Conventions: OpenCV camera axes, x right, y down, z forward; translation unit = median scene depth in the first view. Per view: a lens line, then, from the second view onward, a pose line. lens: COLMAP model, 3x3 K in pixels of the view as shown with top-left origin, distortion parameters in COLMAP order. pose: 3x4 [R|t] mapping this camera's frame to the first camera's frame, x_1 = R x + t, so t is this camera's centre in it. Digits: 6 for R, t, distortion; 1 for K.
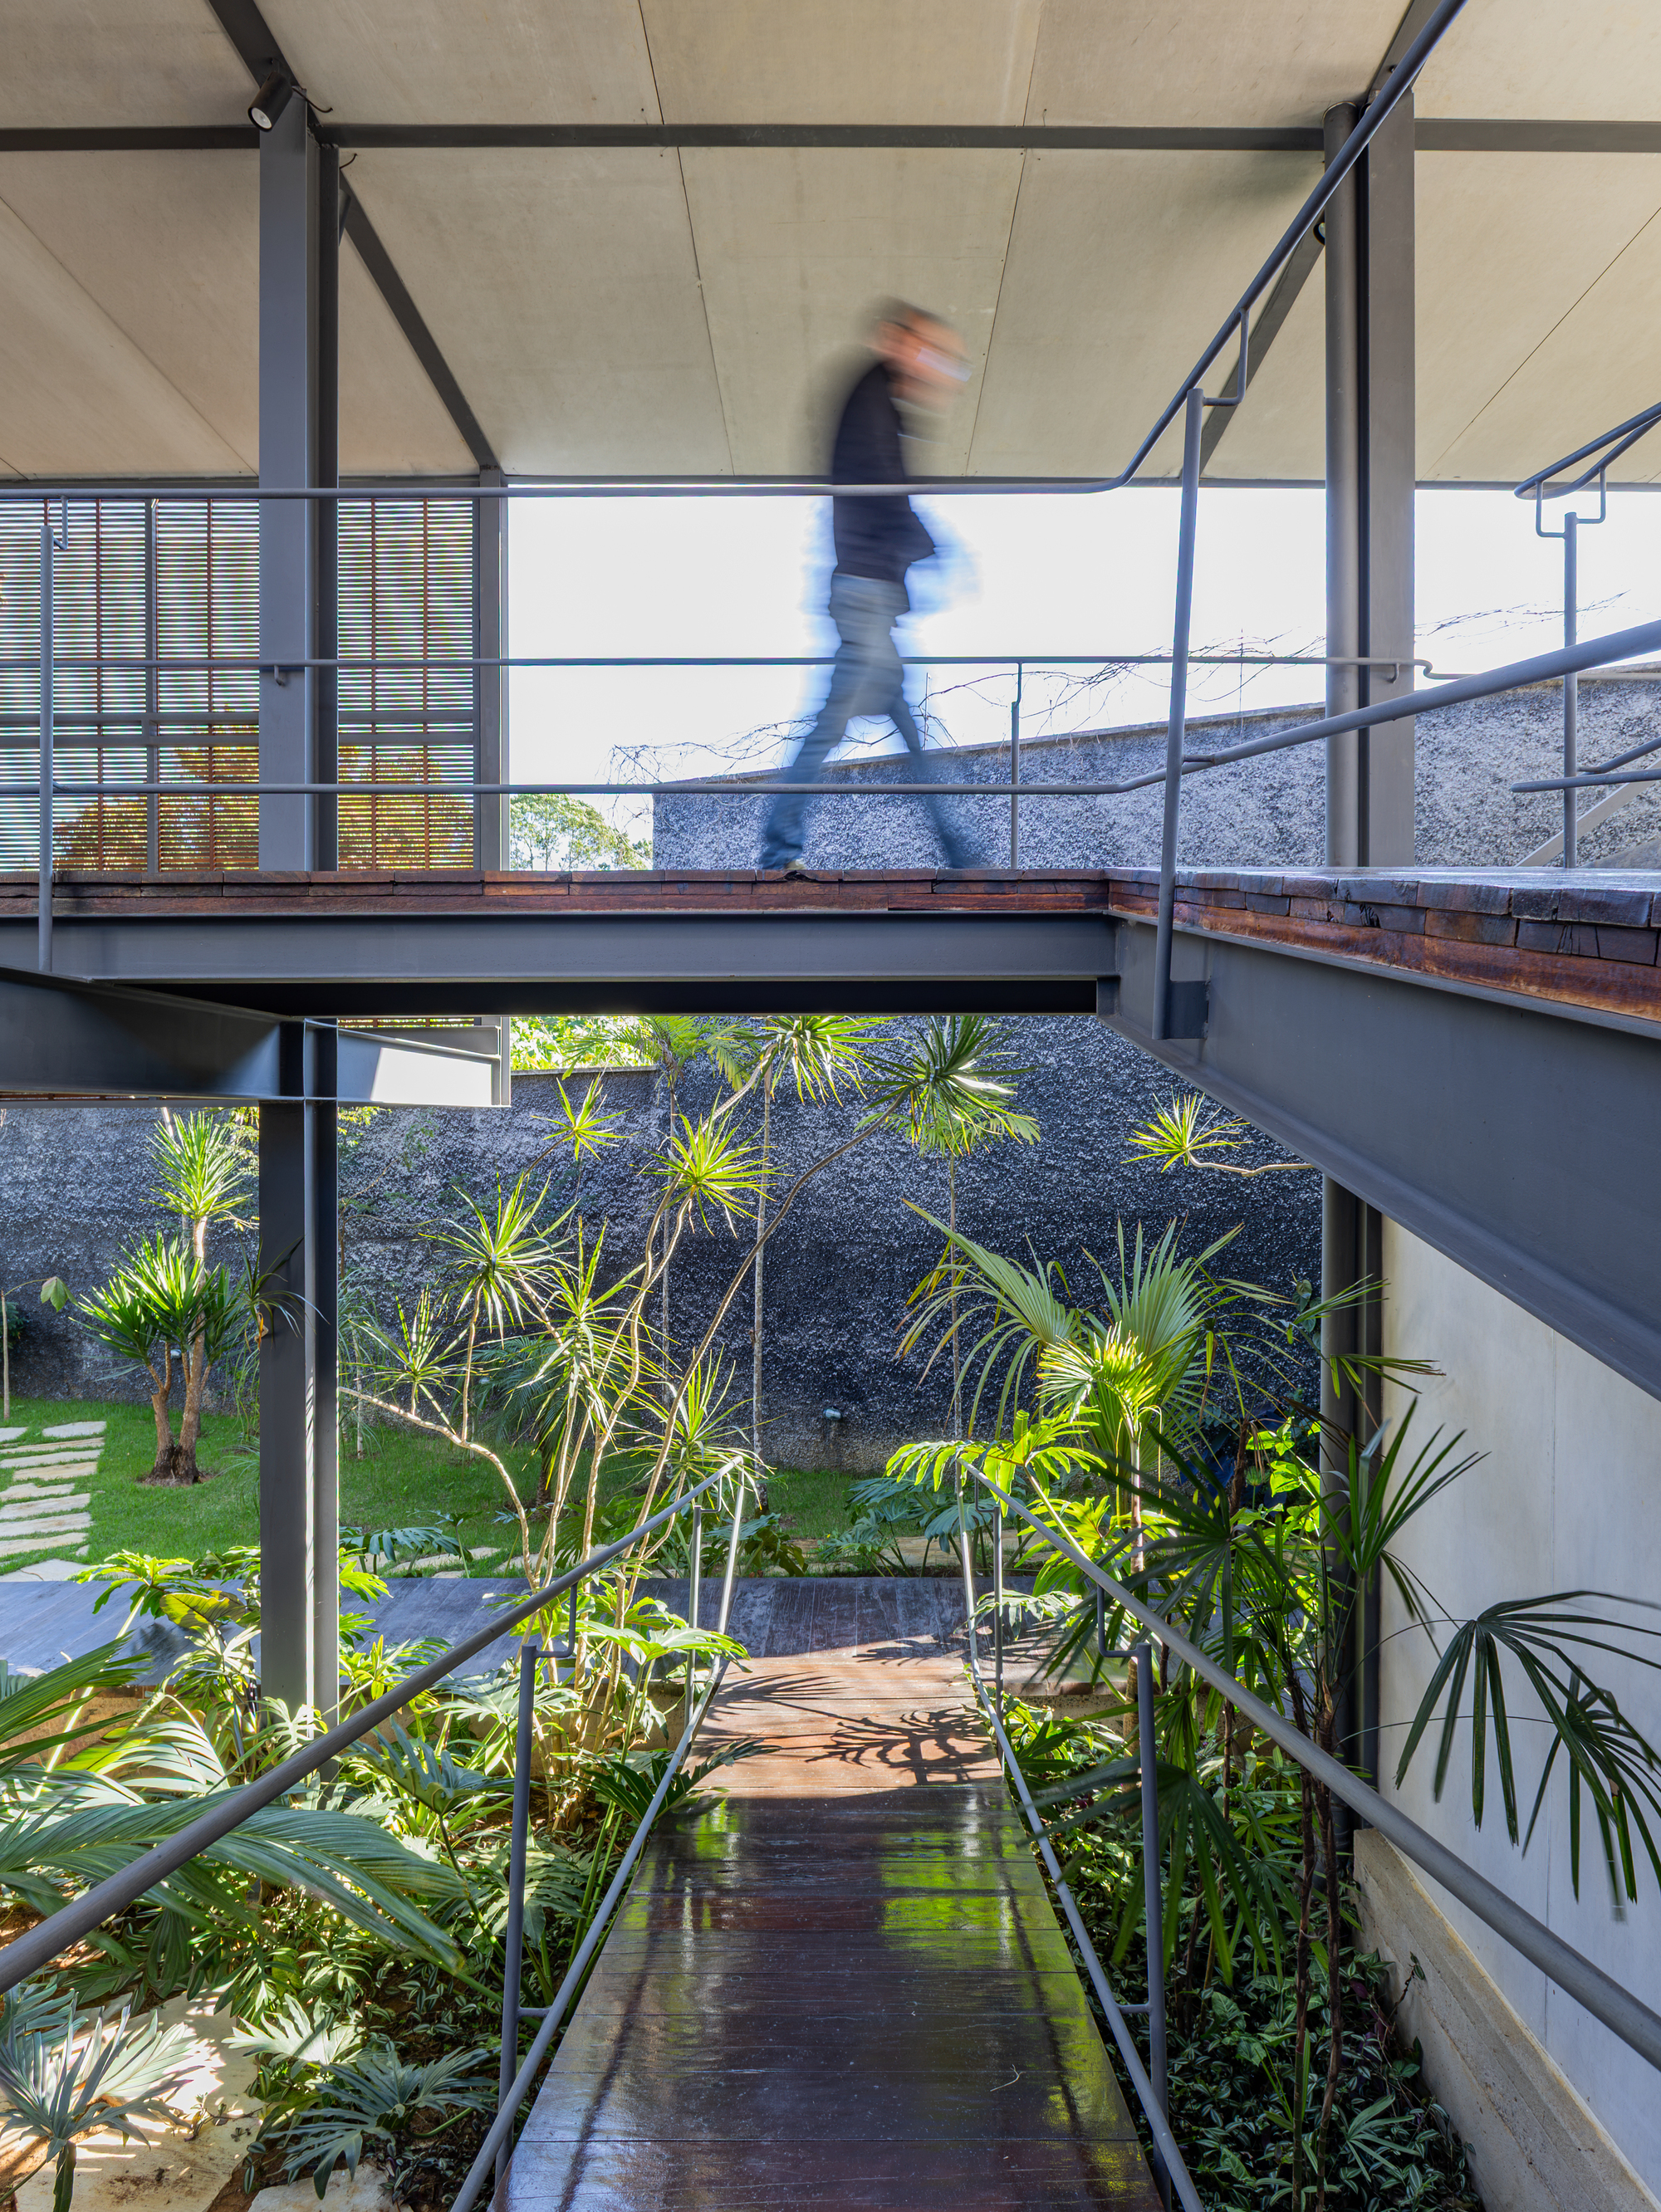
lens RADIAL K [[1293.8, 0, 849.9], [0, 1293.8, 1119.5], [0, 0, 1]] dist [0.003285, -0.002031]
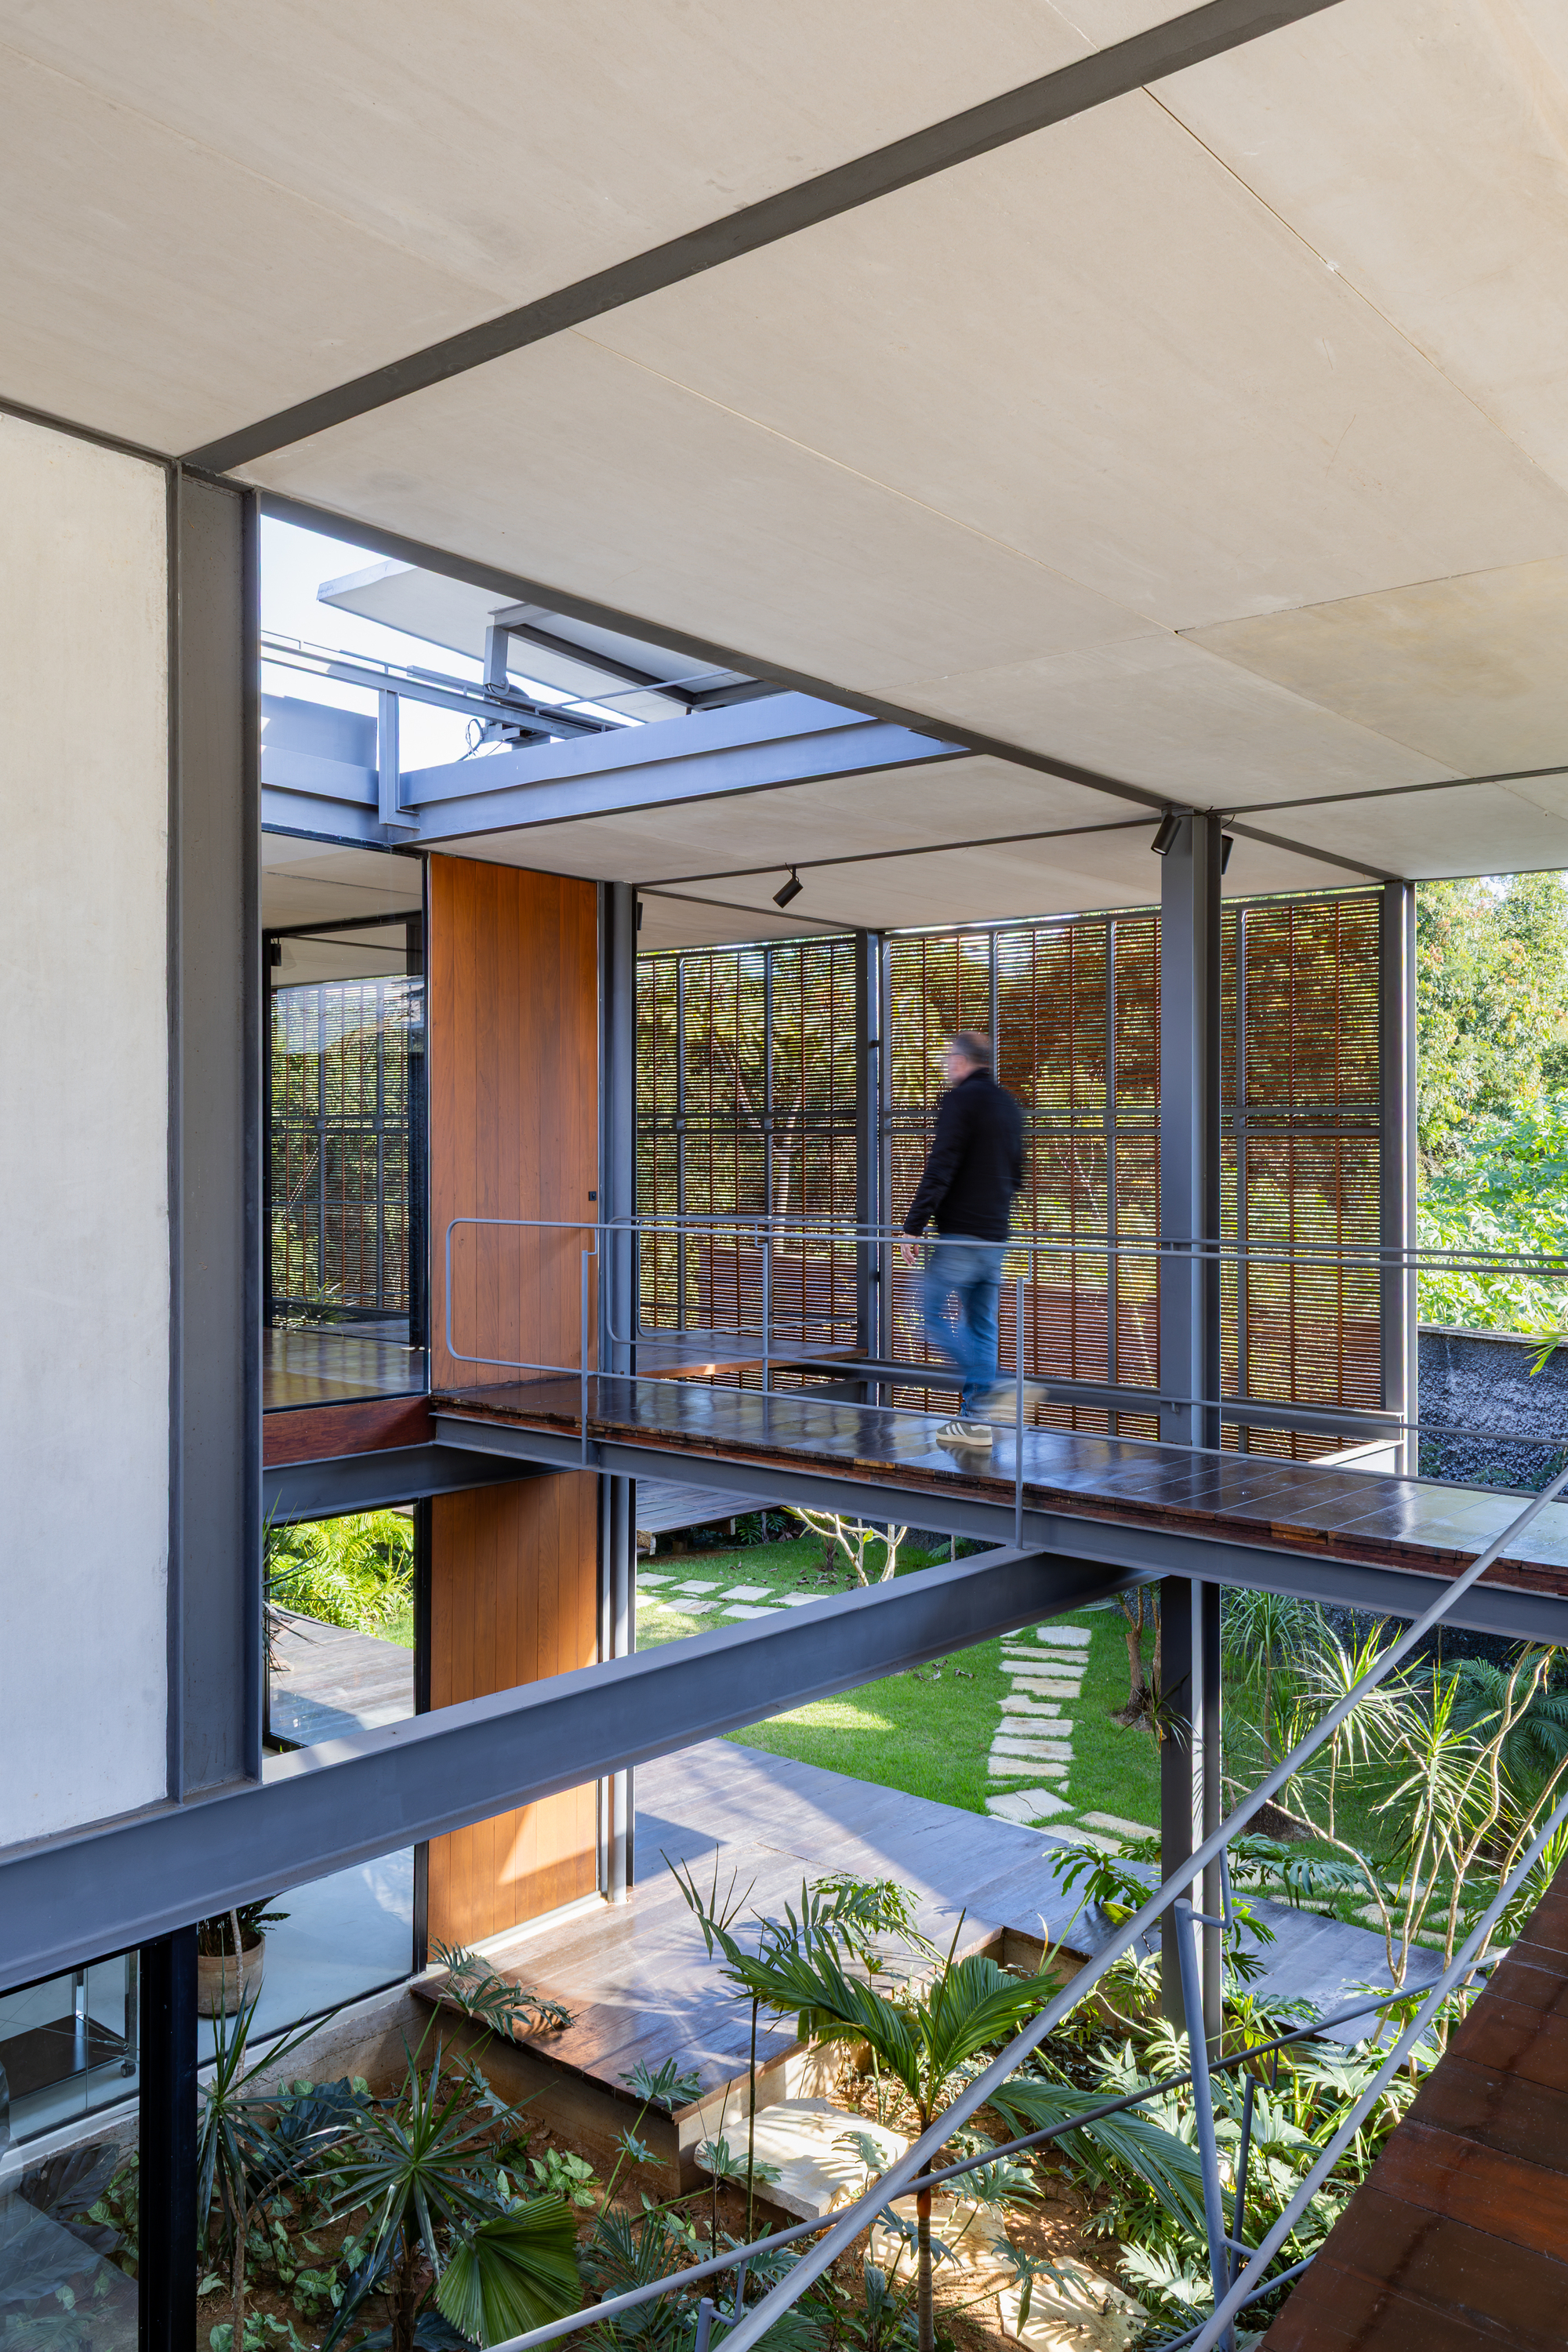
lens RADIAL K [[1747.8, 0, 783.0], [0, 1747.8, 1165.8], [0, 0, 1]] dist [0.008929, 0.004378]
pose [[0.758014, 0.008112, -0.652188, 0.182597], [-0.005662, 0.999967, 0.005856, -0.188490], [0.652214, -0.000746, 0.758034, -0.268175]]
